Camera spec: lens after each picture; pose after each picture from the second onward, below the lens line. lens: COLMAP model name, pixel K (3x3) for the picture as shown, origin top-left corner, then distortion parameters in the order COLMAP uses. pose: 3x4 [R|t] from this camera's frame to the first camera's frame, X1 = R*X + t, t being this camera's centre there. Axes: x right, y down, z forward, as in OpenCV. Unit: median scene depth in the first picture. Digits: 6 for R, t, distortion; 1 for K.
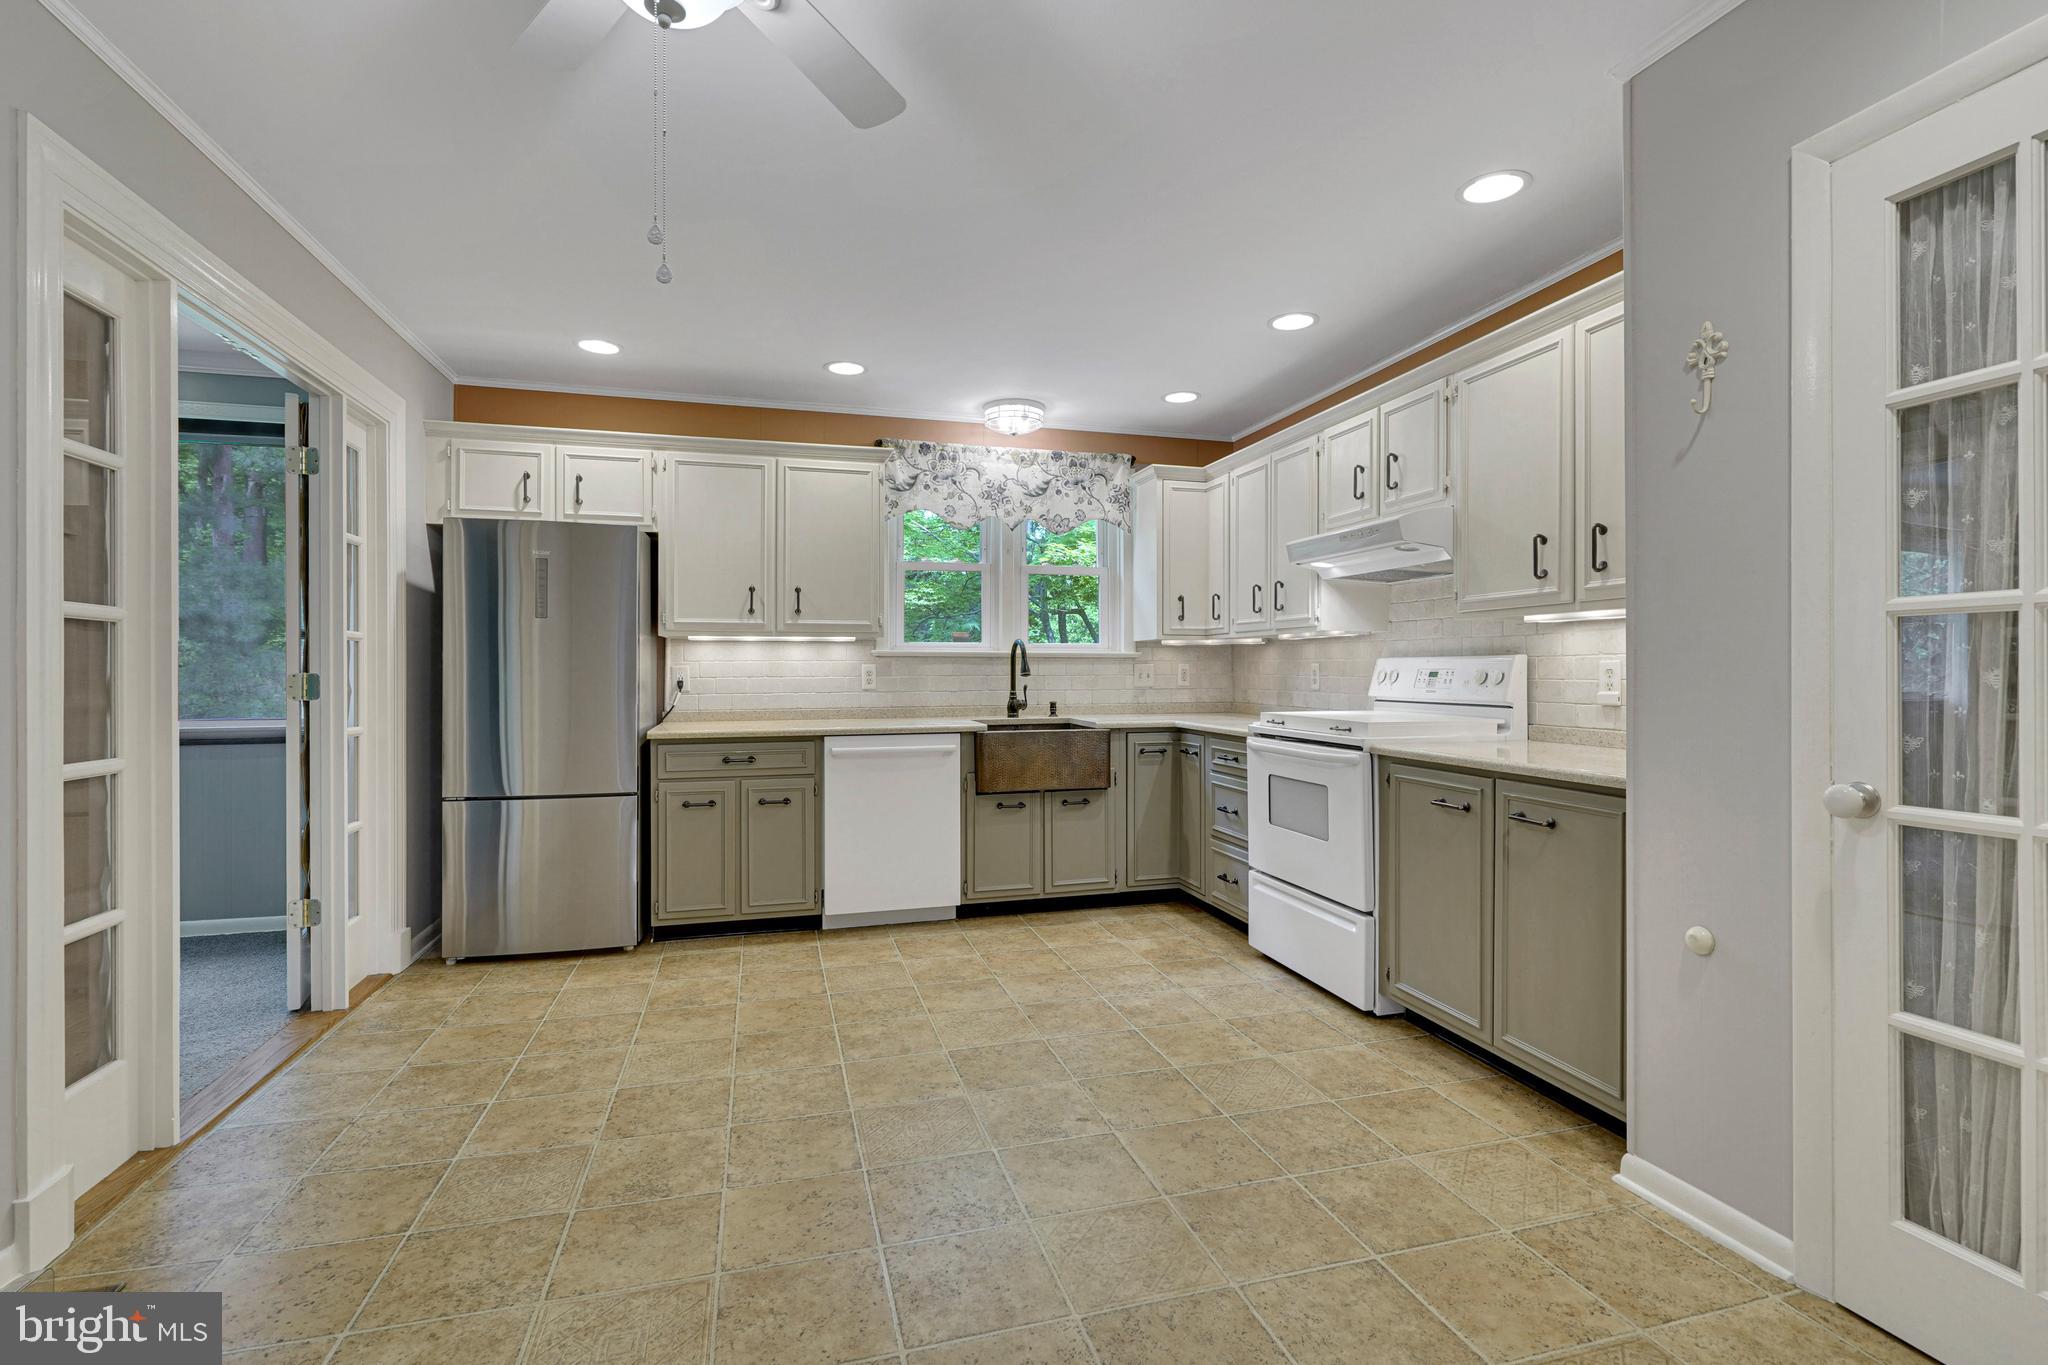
lens RADIAL K [[935.1, 0, 1031.9], [0, 935.1, 668.9], [0, 0, 1]] dist [0.000928, -0.000411]
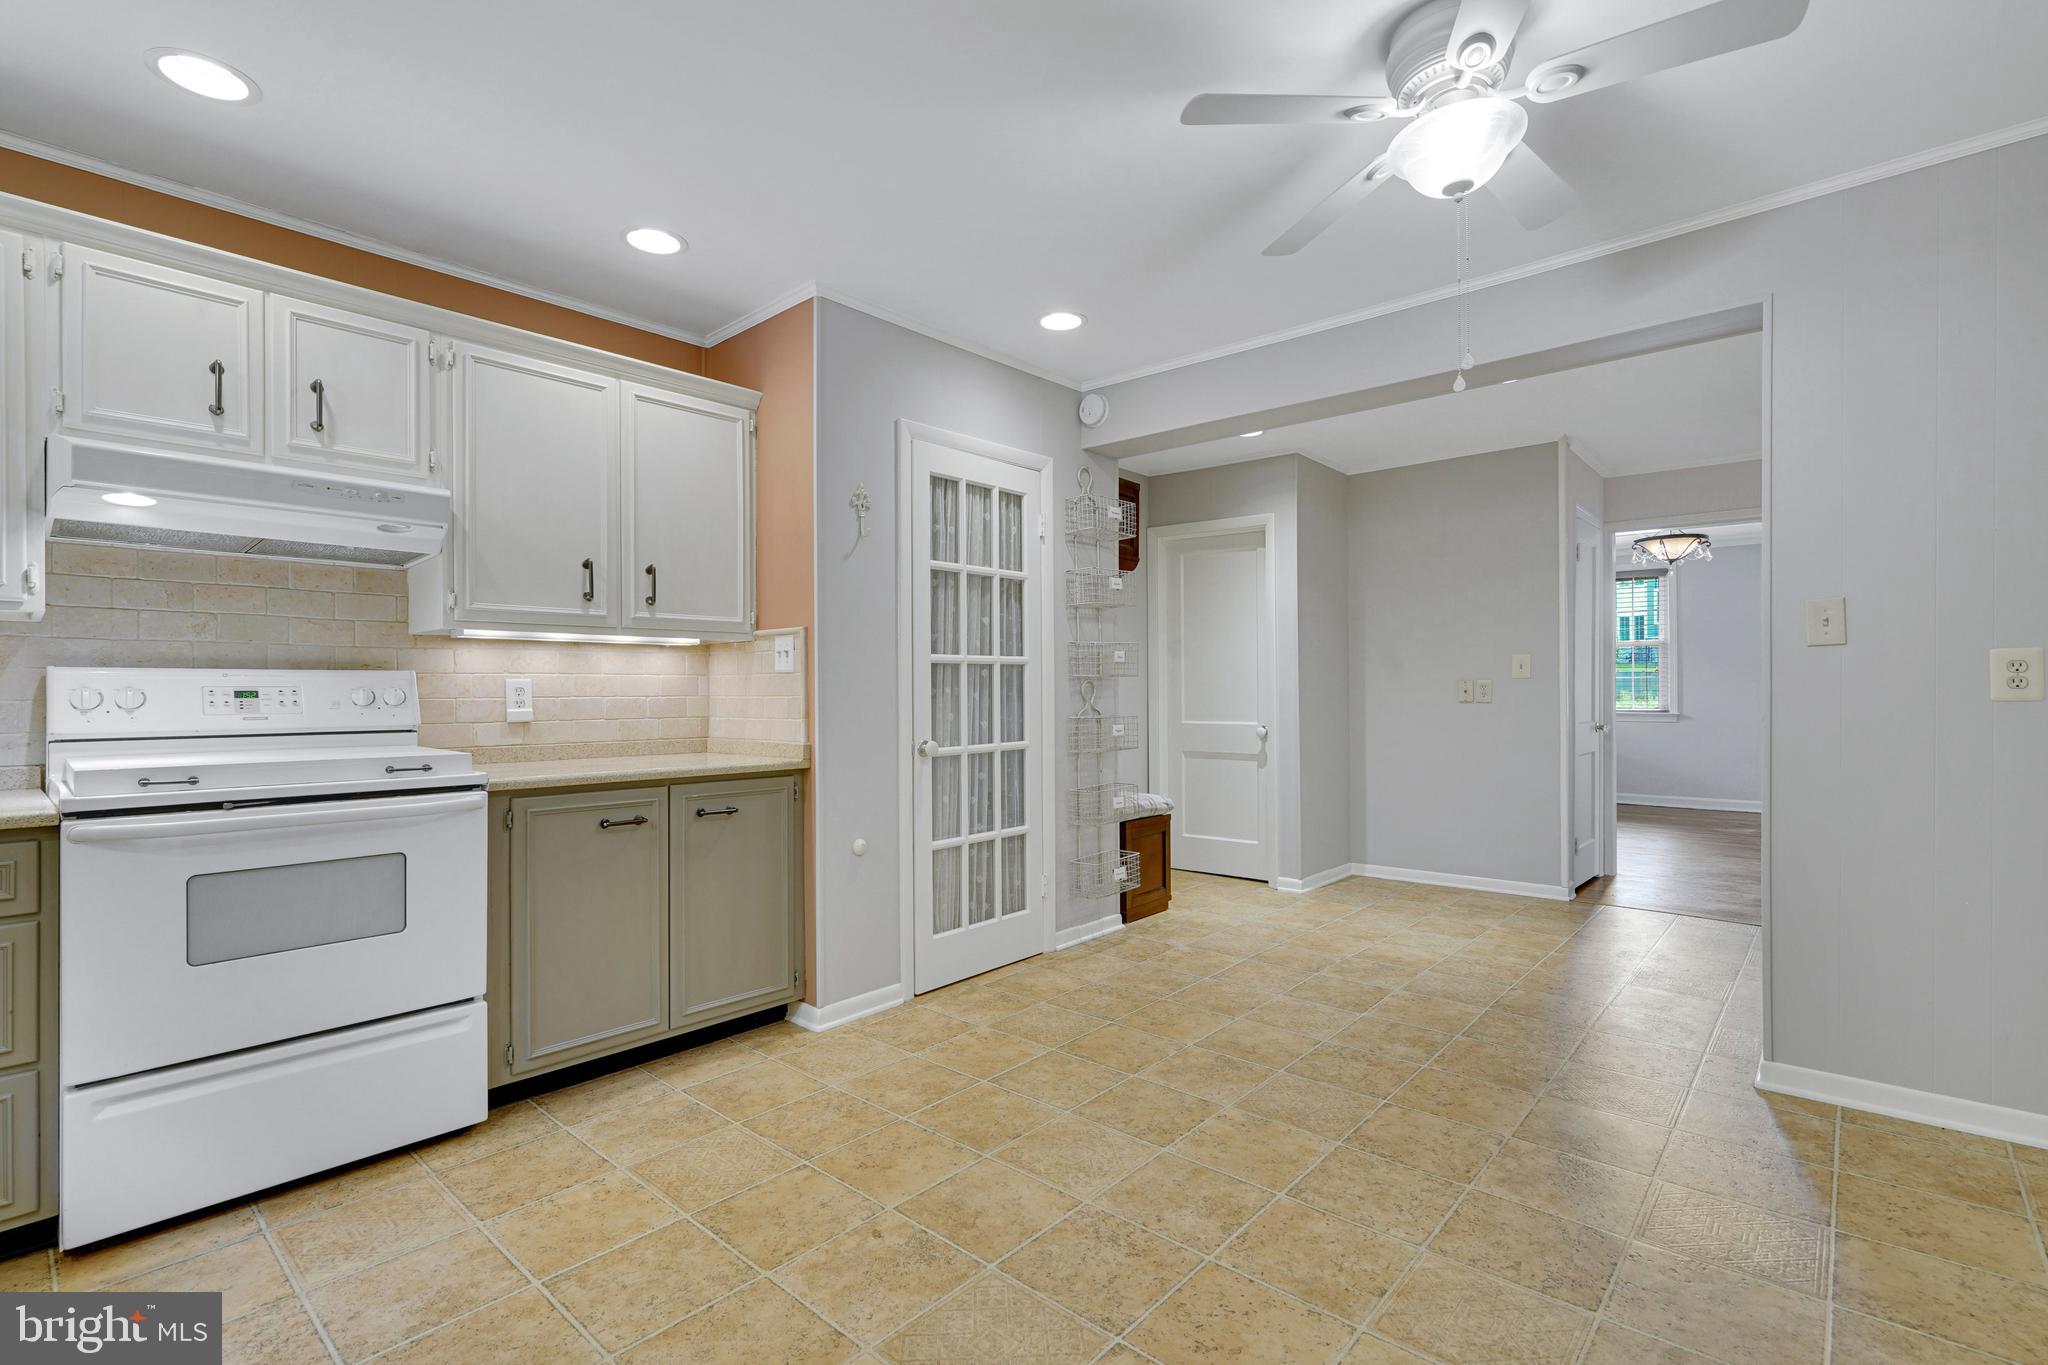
lens RADIAL K [[935.1, 0, 1023.7], [0, 935.1, 693.4], [0, 0, 1]] dist [0.000928, -0.000411]
pose [[-0.530688, 0.004013, 0.847558, -0.731608], [0.004636, 0.999988, -0.001832, 0.014531], [-0.847555, 0.002957, -0.530700, 1.372486]]
